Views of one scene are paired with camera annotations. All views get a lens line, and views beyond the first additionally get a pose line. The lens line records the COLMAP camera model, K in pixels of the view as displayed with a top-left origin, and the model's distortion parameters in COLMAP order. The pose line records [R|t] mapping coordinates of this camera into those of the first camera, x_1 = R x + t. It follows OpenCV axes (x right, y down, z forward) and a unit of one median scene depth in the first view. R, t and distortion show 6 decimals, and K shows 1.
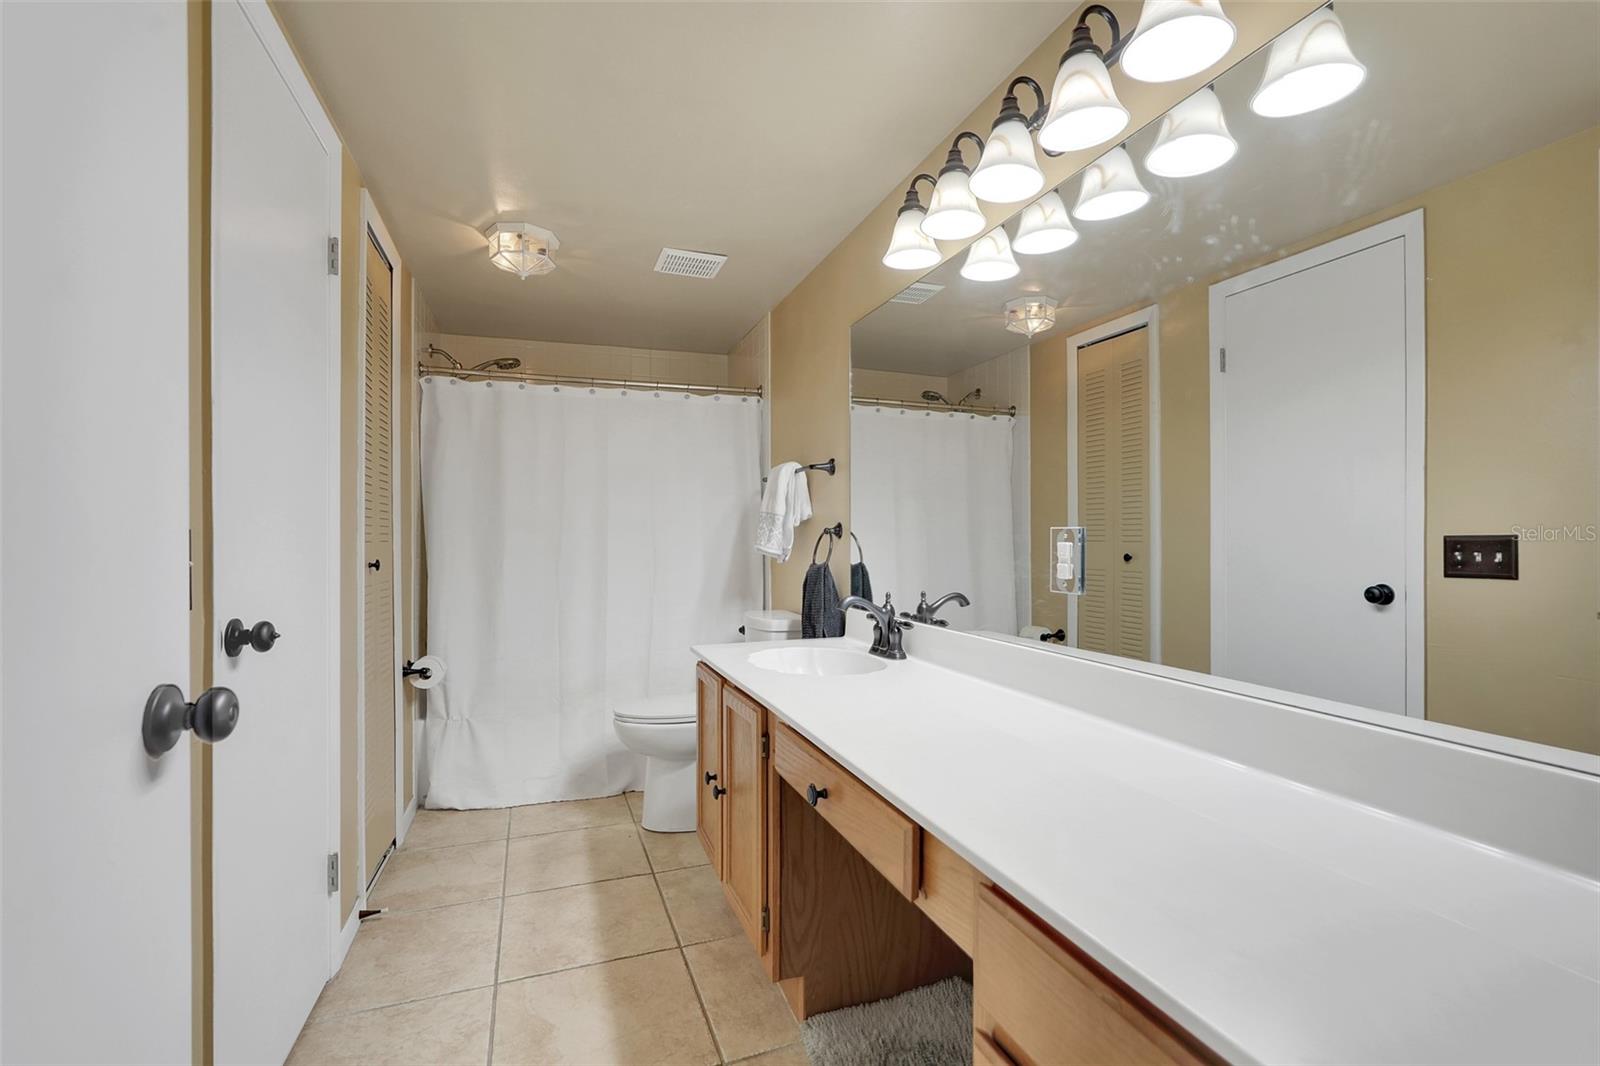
lens RADIAL K [[709.7, 0, 796.0], [0, 709.7, 538.9], [0, 0, 1]] dist [-0.009829, 0.005425]
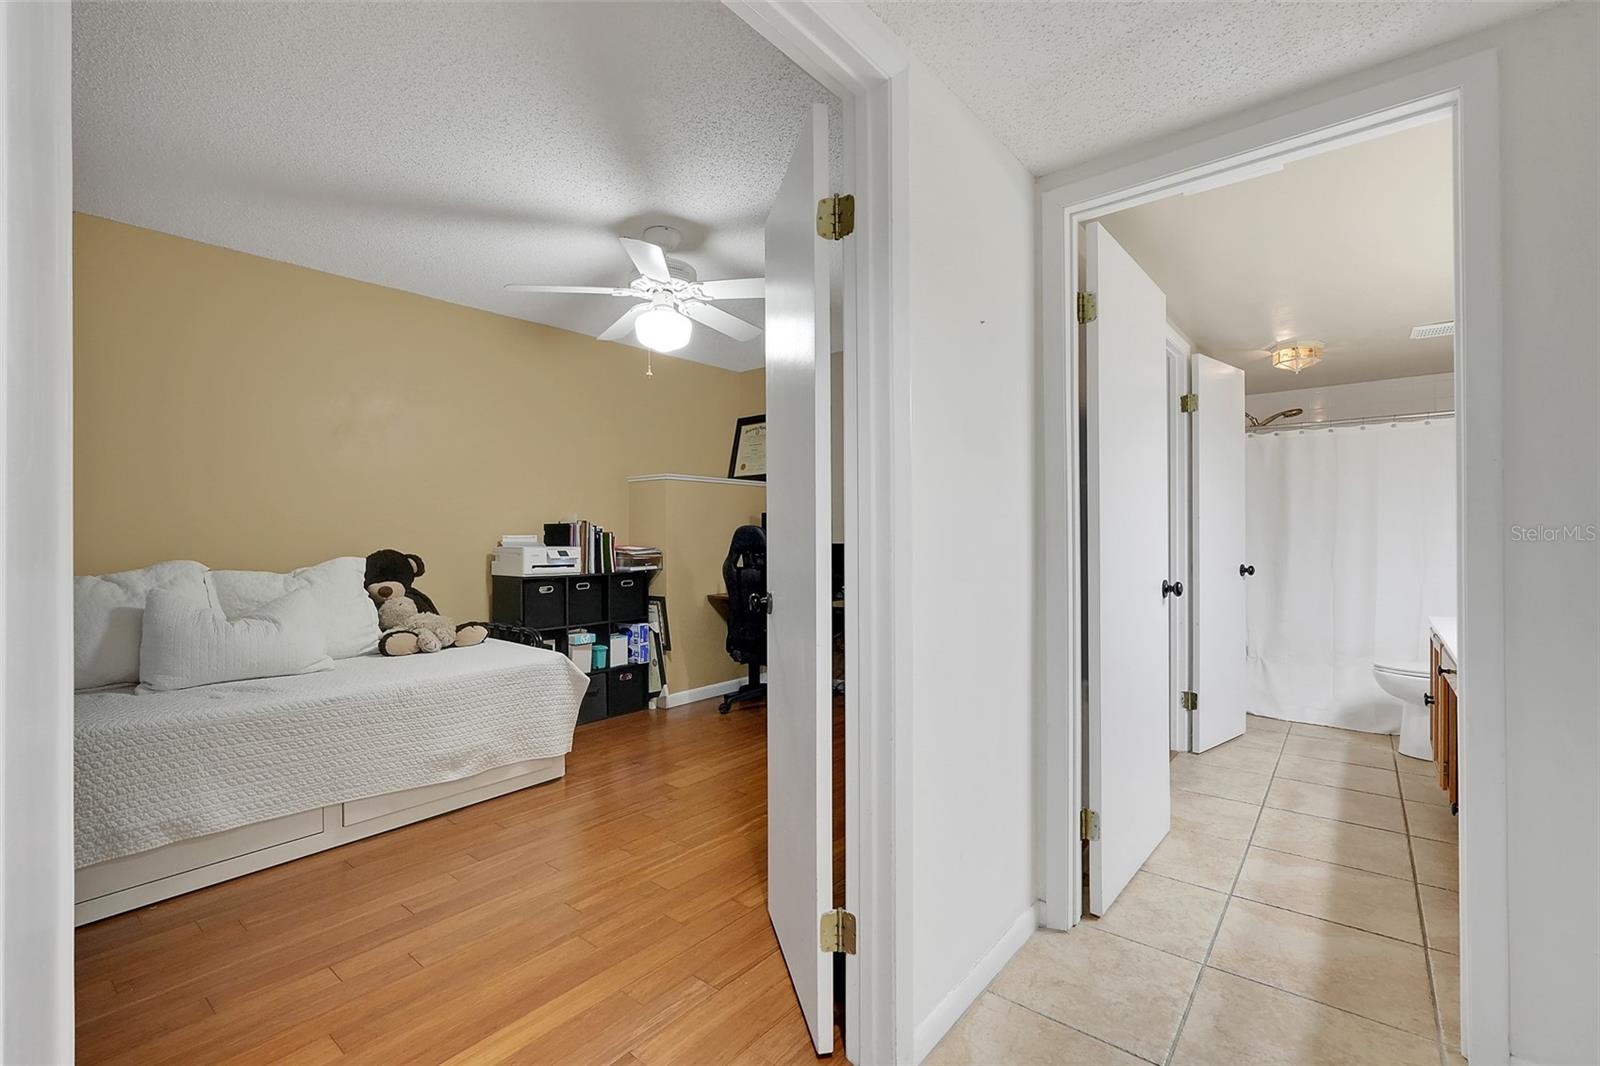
lens RADIAL K [[709.7, 0, 793.8], [0, 709.7, 535.6], [0, 0, 1]] dist [-0.009829, 0.005425]
pose [[0.514813, -0.002822, -0.857298, 0.358801], [0.000282, 0.999995, -0.003122, -0.004787], [0.857303, 0.001365, 0.514811, -0.713938]]
